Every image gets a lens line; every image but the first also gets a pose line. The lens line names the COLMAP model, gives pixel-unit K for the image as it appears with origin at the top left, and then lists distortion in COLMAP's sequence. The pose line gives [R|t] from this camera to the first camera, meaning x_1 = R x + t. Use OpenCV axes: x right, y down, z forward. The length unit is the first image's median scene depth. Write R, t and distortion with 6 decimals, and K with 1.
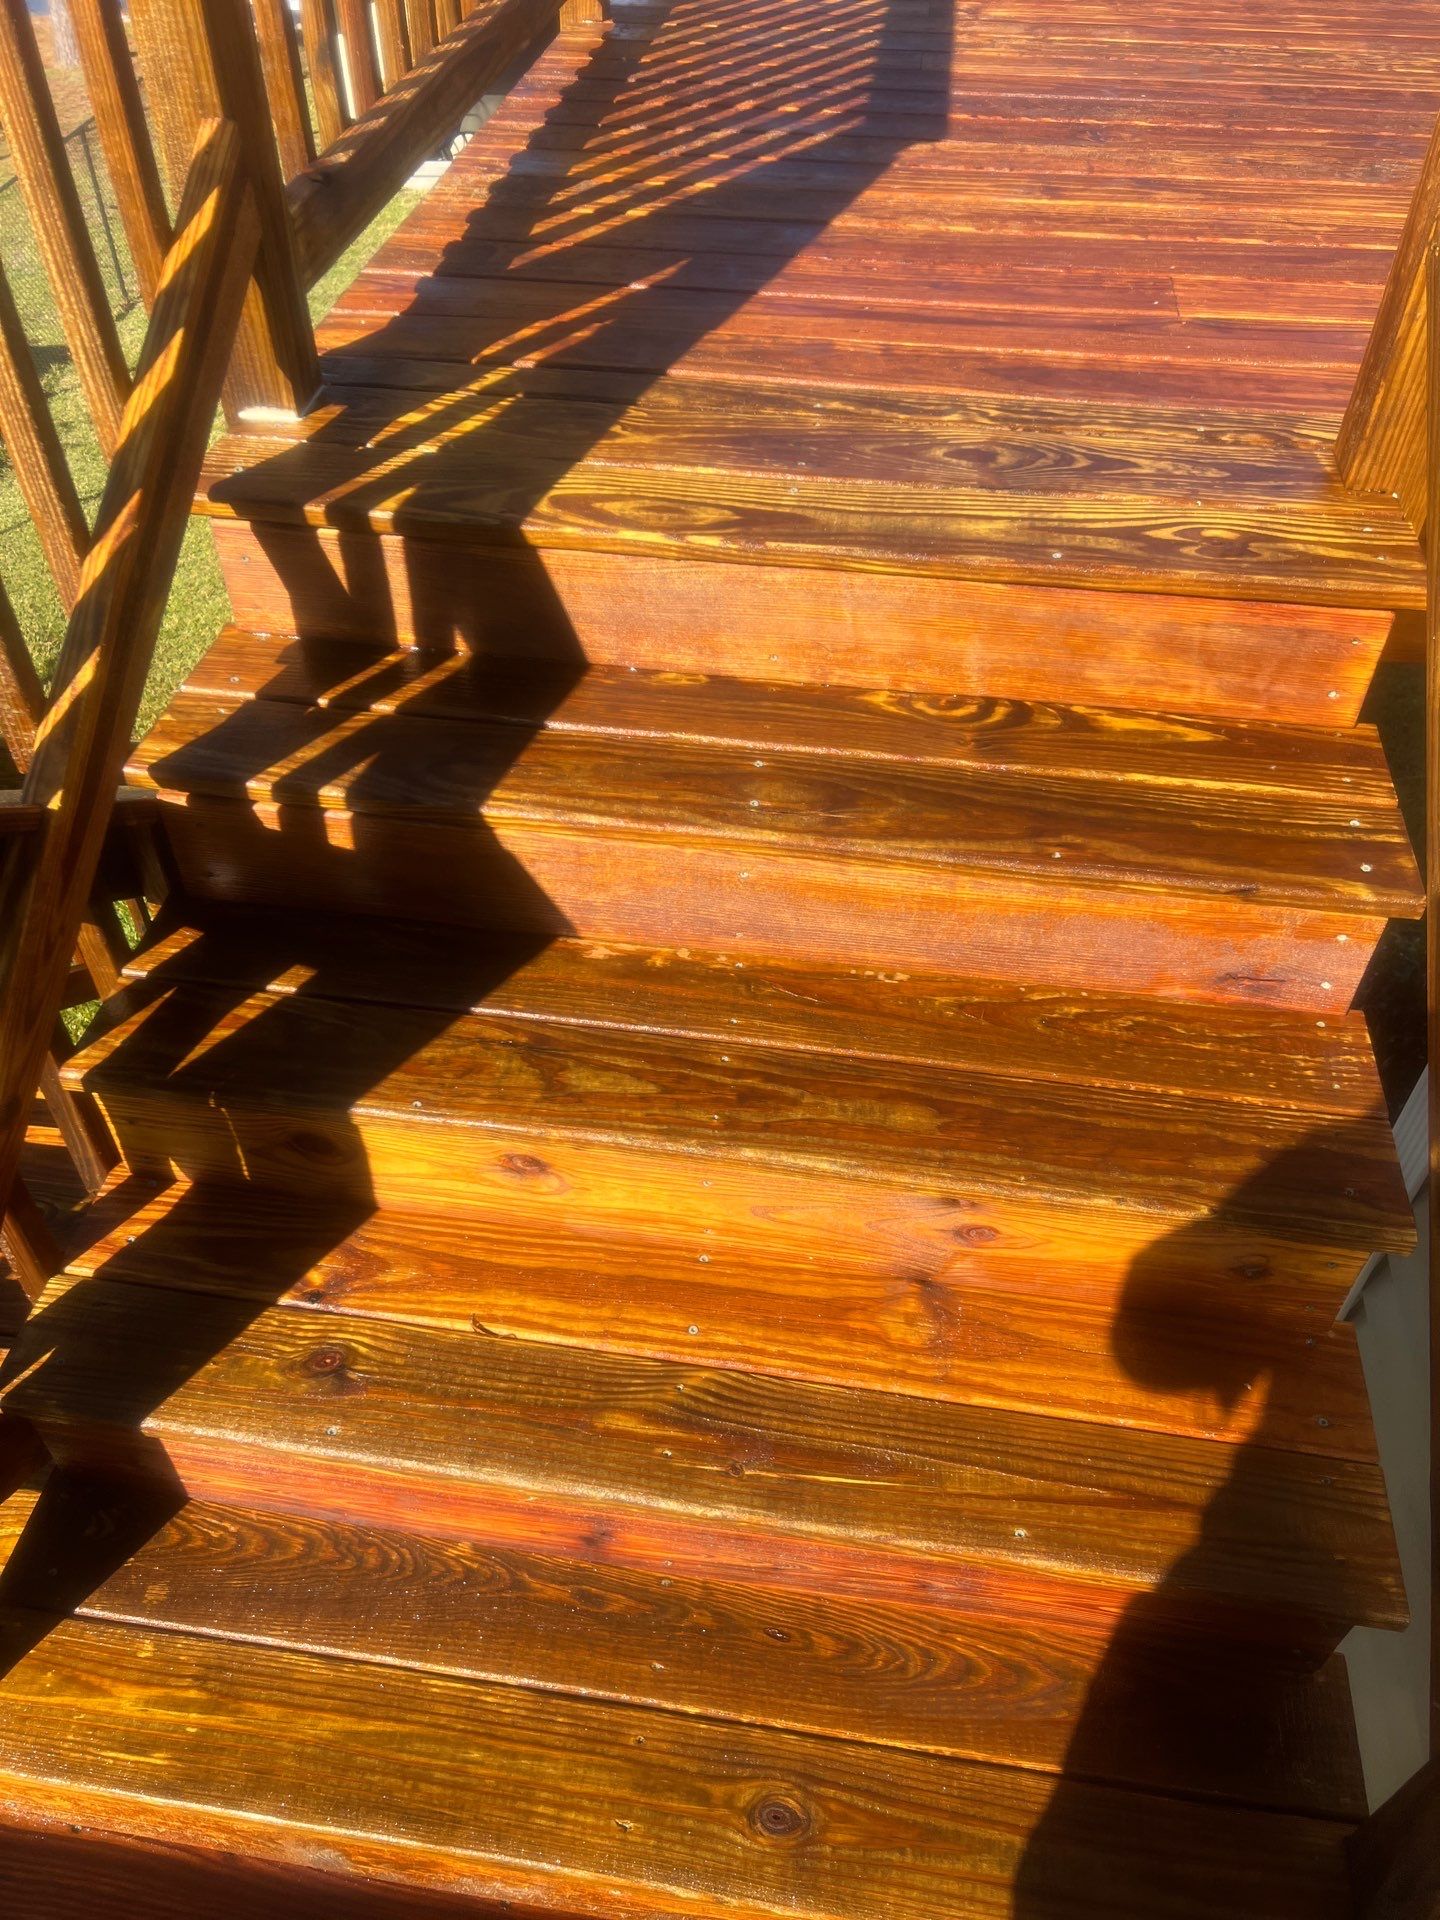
lens RADIAL K [[1418.3, 0, 718.1], [0, 1418.3, 962.9], [0, 0, 1]] dist [0.035152, -0.012231]
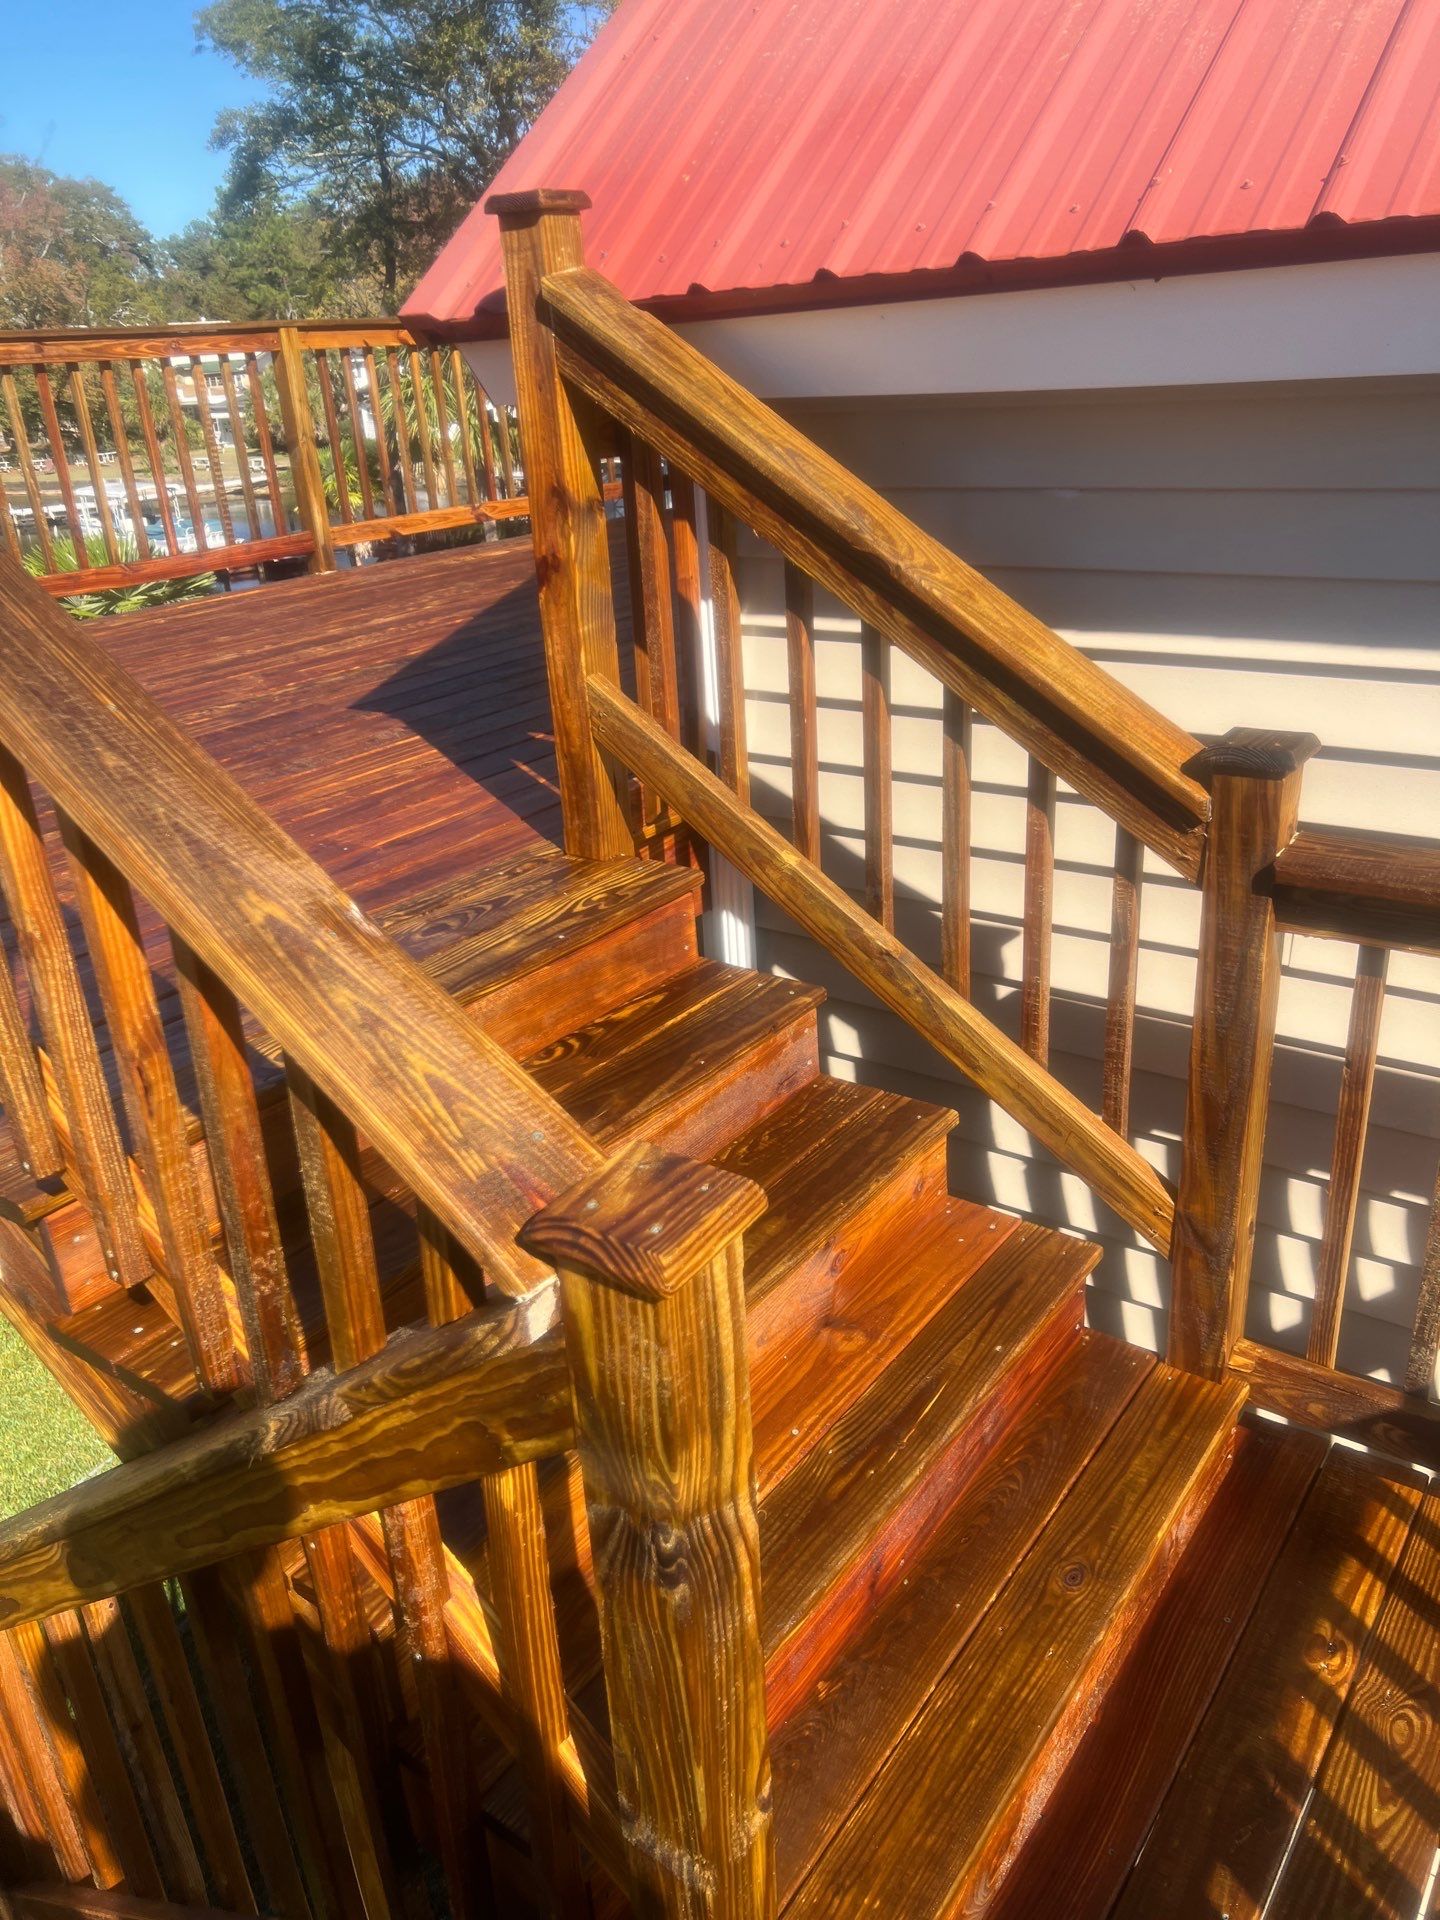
lens RADIAL K [[1418.3, 0, 721.2], [0, 1418.3, 952.3], [0, 0, 1]] dist [0.035152, -0.012231]
pose [[0.474955, -0.373076, 0.797014, -0.946477], [0.660652, 0.749467, -0.042875, -0.081508], [-0.581340, 0.546913, 0.602437, -0.067674]]
